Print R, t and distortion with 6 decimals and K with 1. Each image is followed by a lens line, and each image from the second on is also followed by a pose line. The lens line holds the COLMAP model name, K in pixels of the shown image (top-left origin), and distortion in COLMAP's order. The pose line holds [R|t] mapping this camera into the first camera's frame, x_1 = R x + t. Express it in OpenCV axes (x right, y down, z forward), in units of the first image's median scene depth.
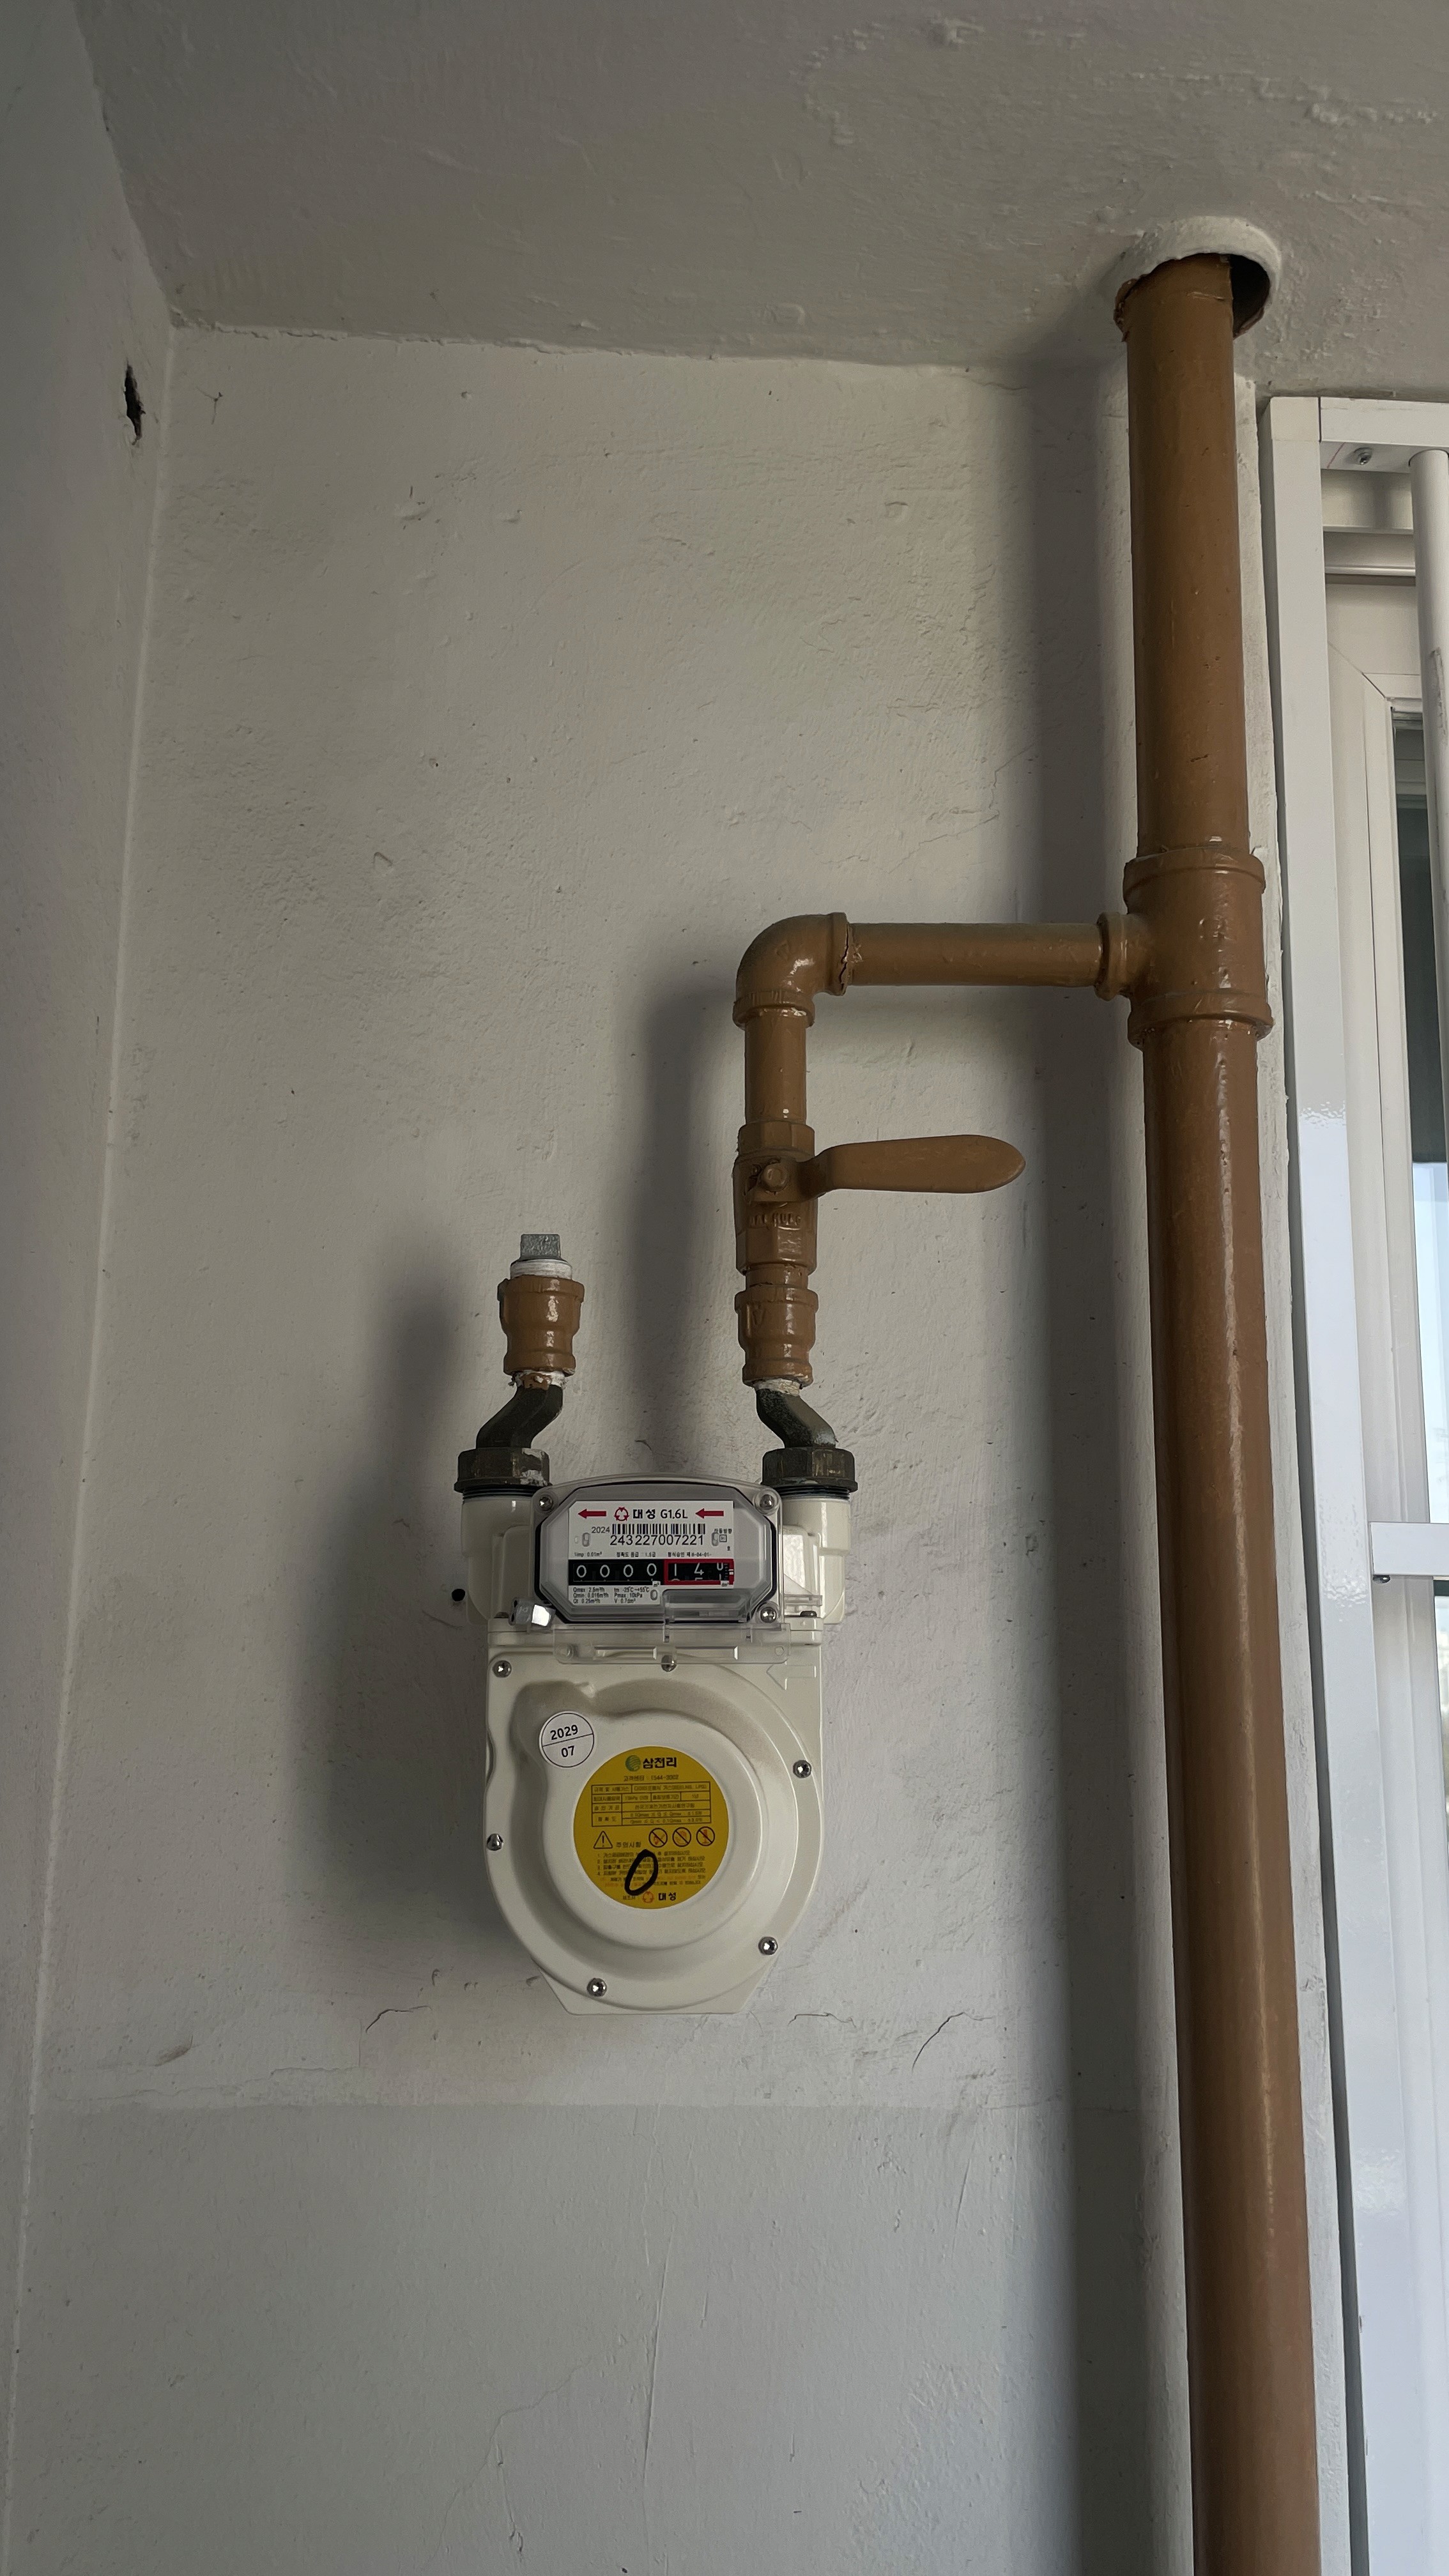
lens RADIAL K [[1953.9, 0, 709.6], [0, 1953.9, 1294.3], [0, 0, 1]] dist [0.063465, -0.108363]
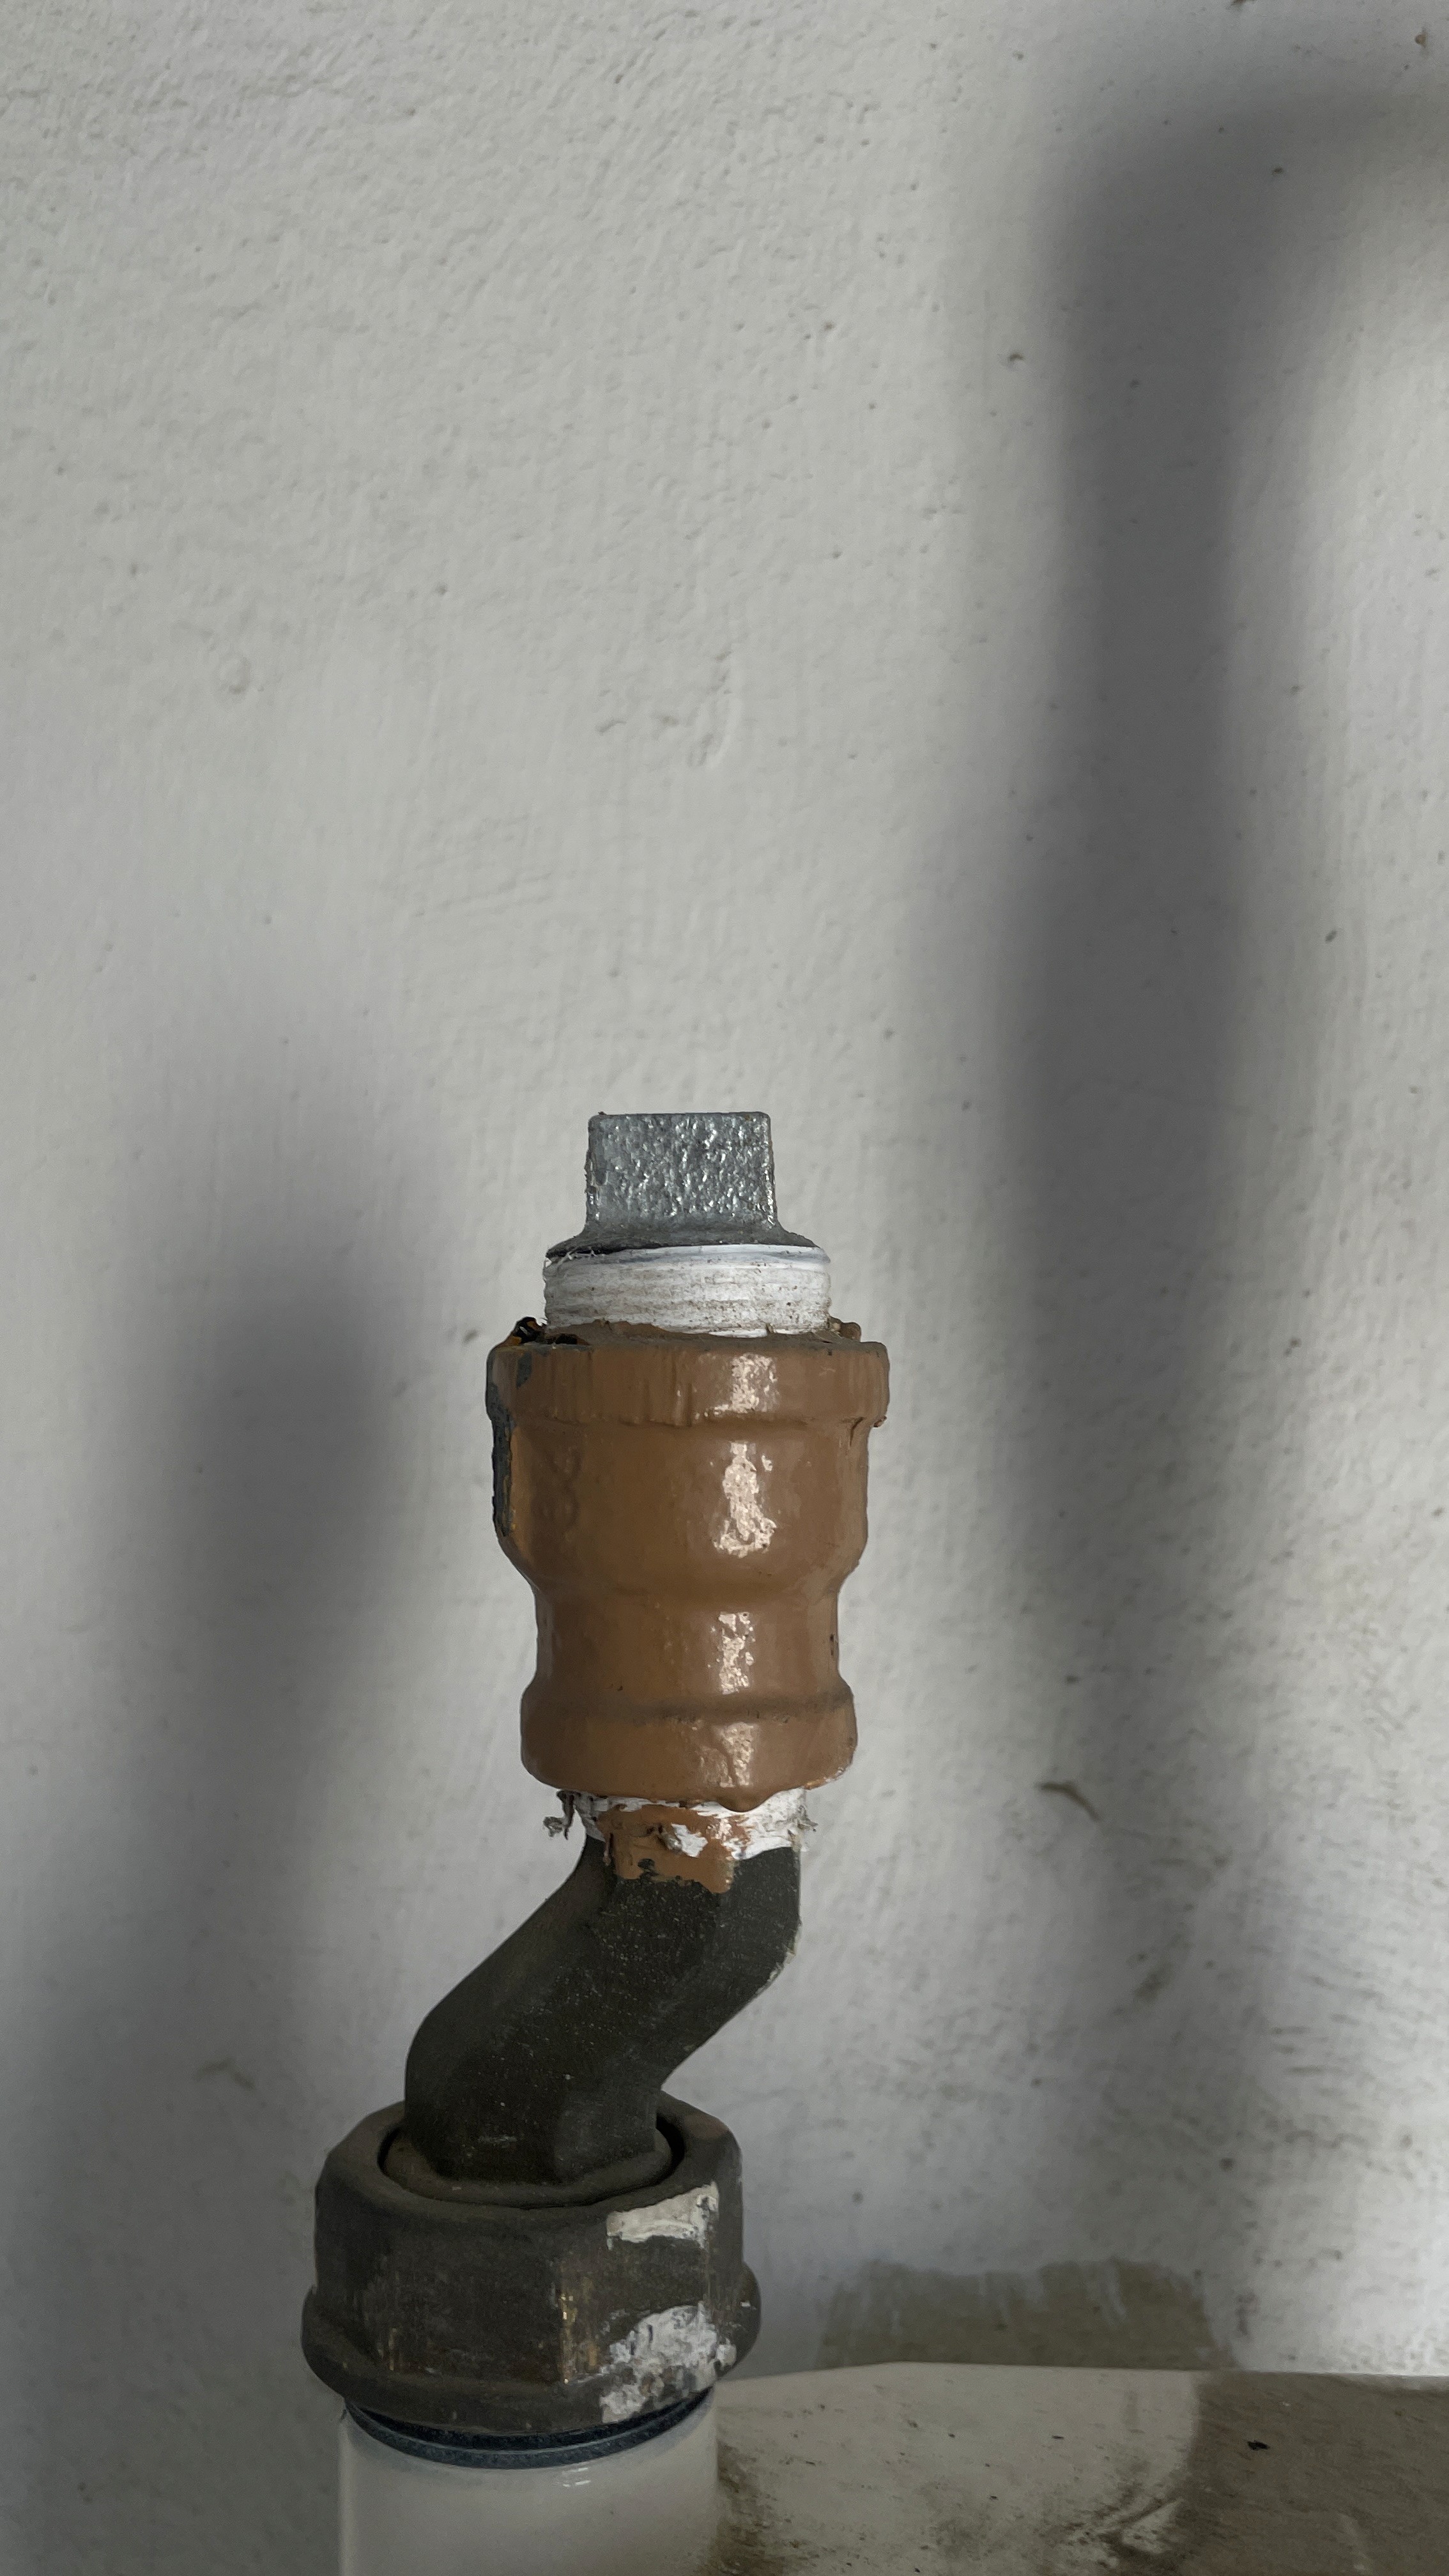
lens RADIAL K [[1953.9, 0, 709.6], [0, 1953.9, 1294.3], [0, 0, 1]] dist [0.063465, -0.108363]
pose [[0.996134, -0.003503, -0.087771, -0.064988], [0.019375, 0.983356, 0.180653, -0.050021], [0.085678, -0.181655, 0.979623, 0.791844]]
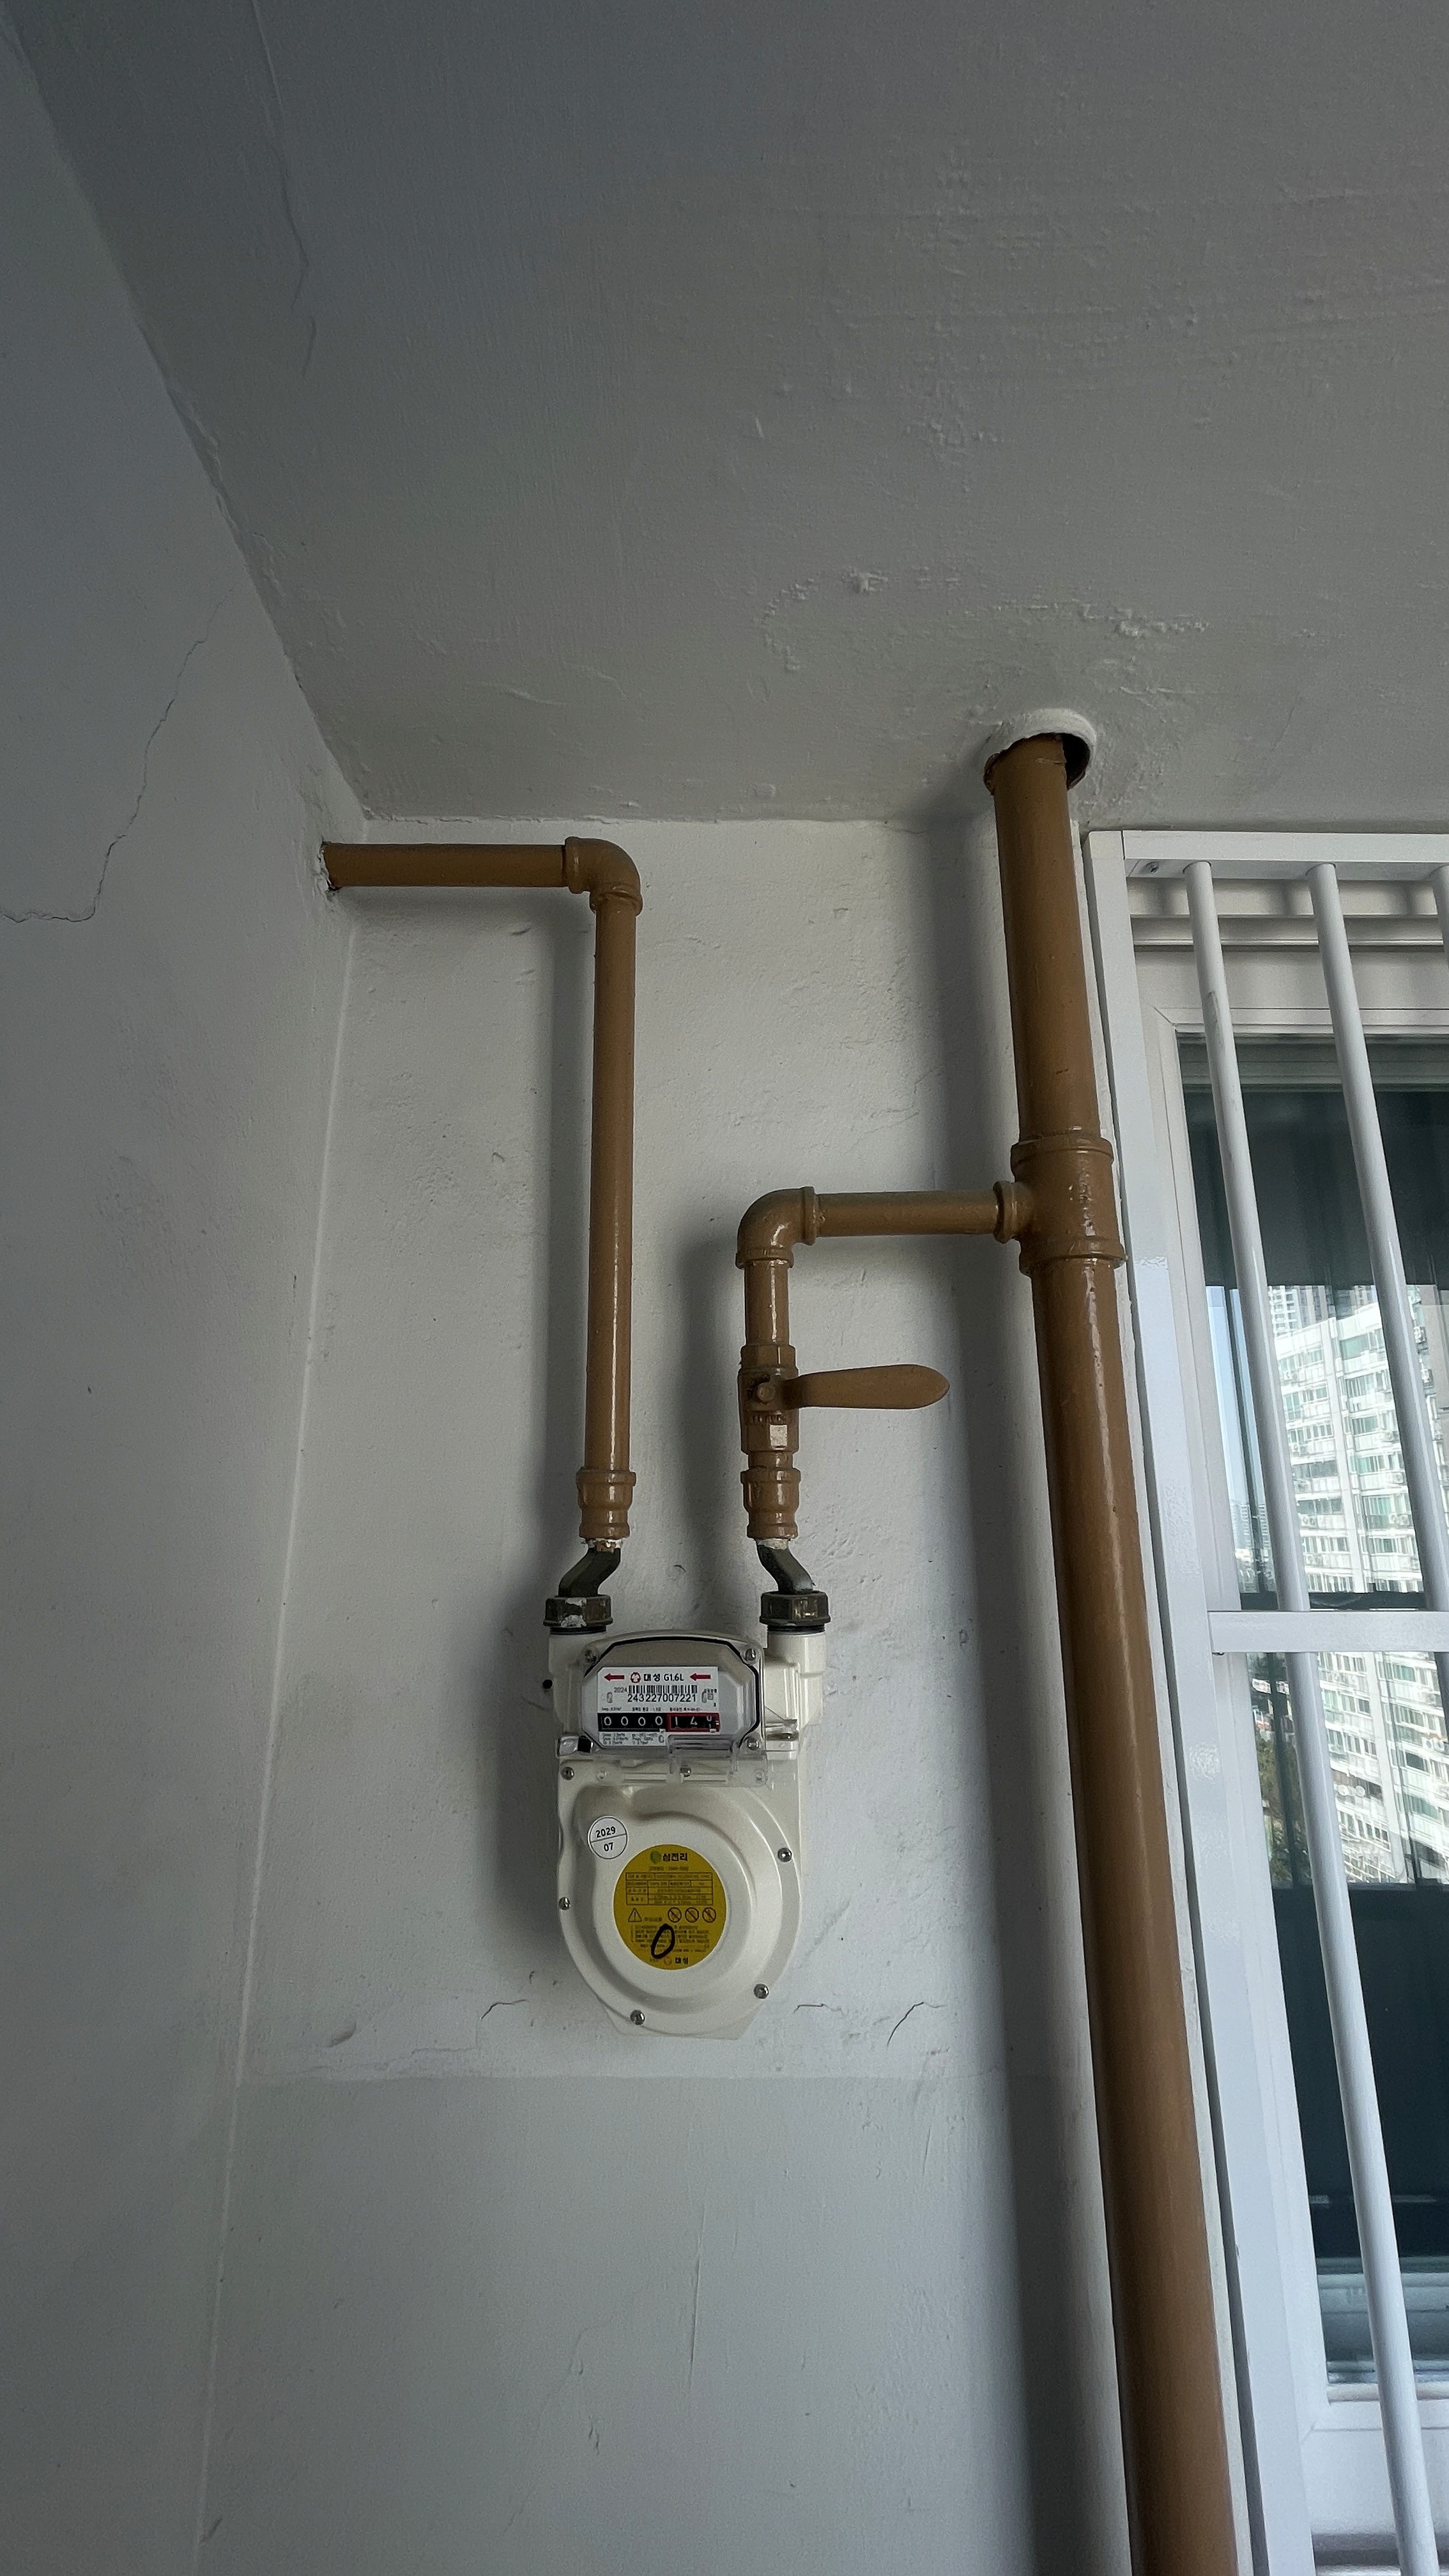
lens RADIAL K [[1064.0, 0, 711.1], [0, 1064.0, 1280.4], [0, 0, 1]] dist [-0.024791, -0.000040]
pose [[0.998470, -0.027083, -0.048215, 0.031745], [0.023872, 0.997536, -0.065974, -0.081065], [0.049883, 0.064722, 0.996656, 0.245844]]
